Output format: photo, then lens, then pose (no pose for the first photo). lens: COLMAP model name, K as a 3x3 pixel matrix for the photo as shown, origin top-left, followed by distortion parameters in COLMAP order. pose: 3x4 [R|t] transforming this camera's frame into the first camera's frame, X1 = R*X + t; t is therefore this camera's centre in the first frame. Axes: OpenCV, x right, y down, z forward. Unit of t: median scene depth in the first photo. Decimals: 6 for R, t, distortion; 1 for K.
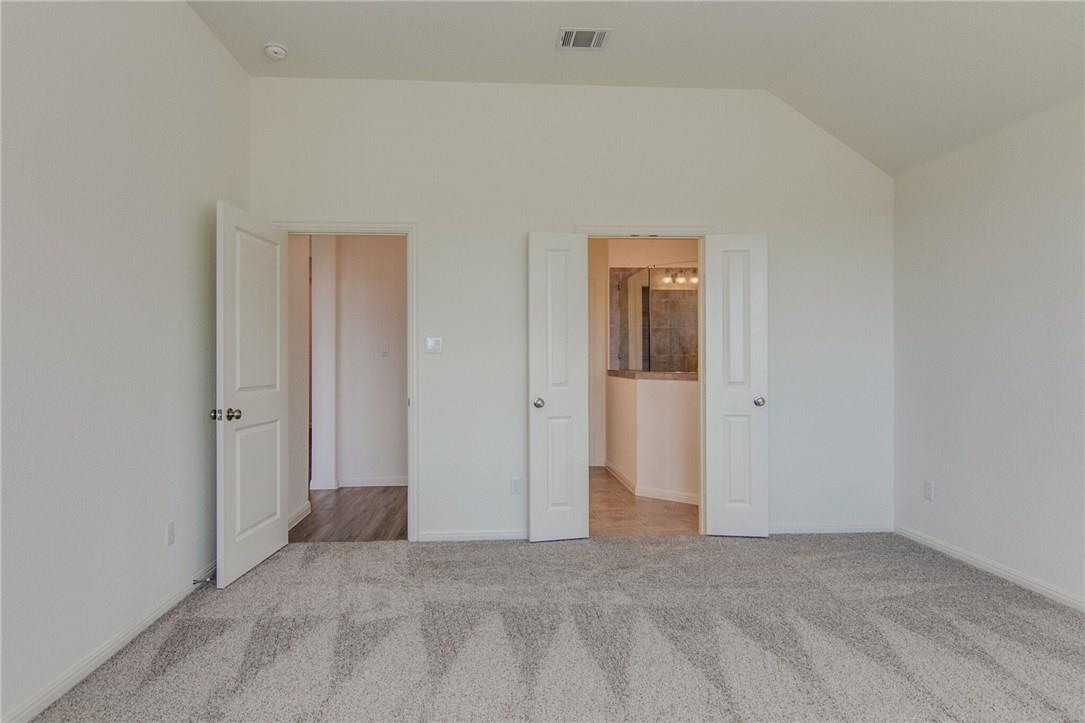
lens RADIAL K [[629.0, 0, 539.0], [0, 629.0, 356.1], [0, 0, 1]] dist [0.006325, -0.004188]
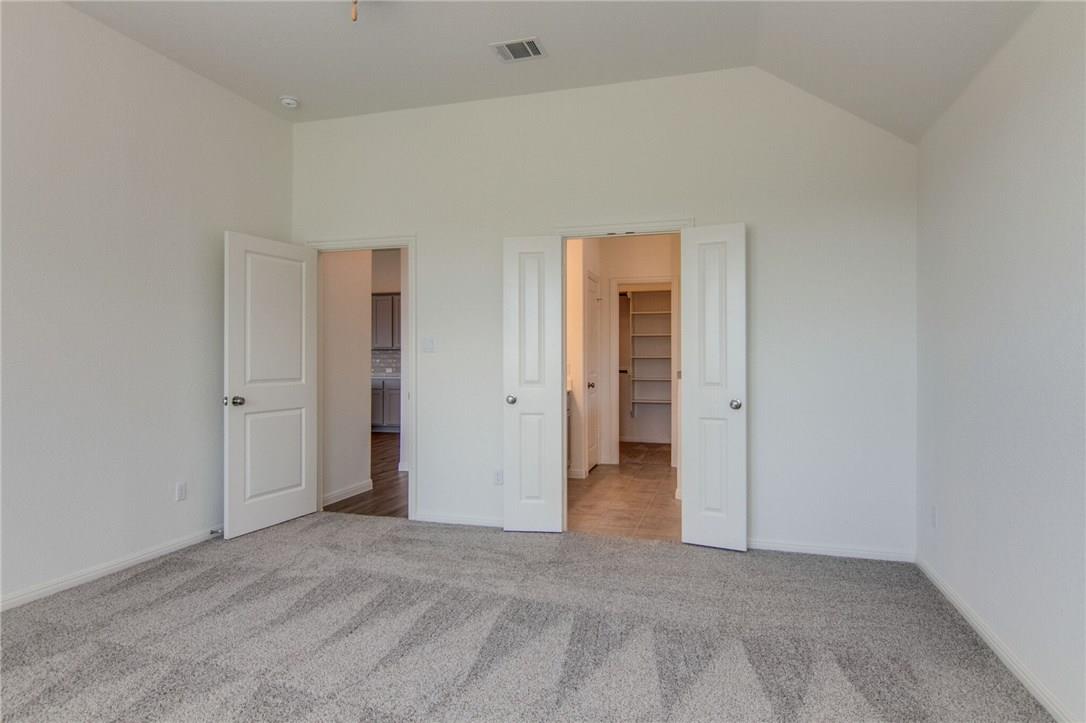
lens RADIAL K [[629.6, 0, 569.2], [0, 629.6, 354.0], [0, 0, 1]] dist [0.006325, -0.004188]
pose [[0.938244, 0.002573, -0.345964, 0.509422], [-0.001751, 0.999995, 0.002687, -0.004755], [0.345969, -0.001915, 0.938244, 0.051306]]
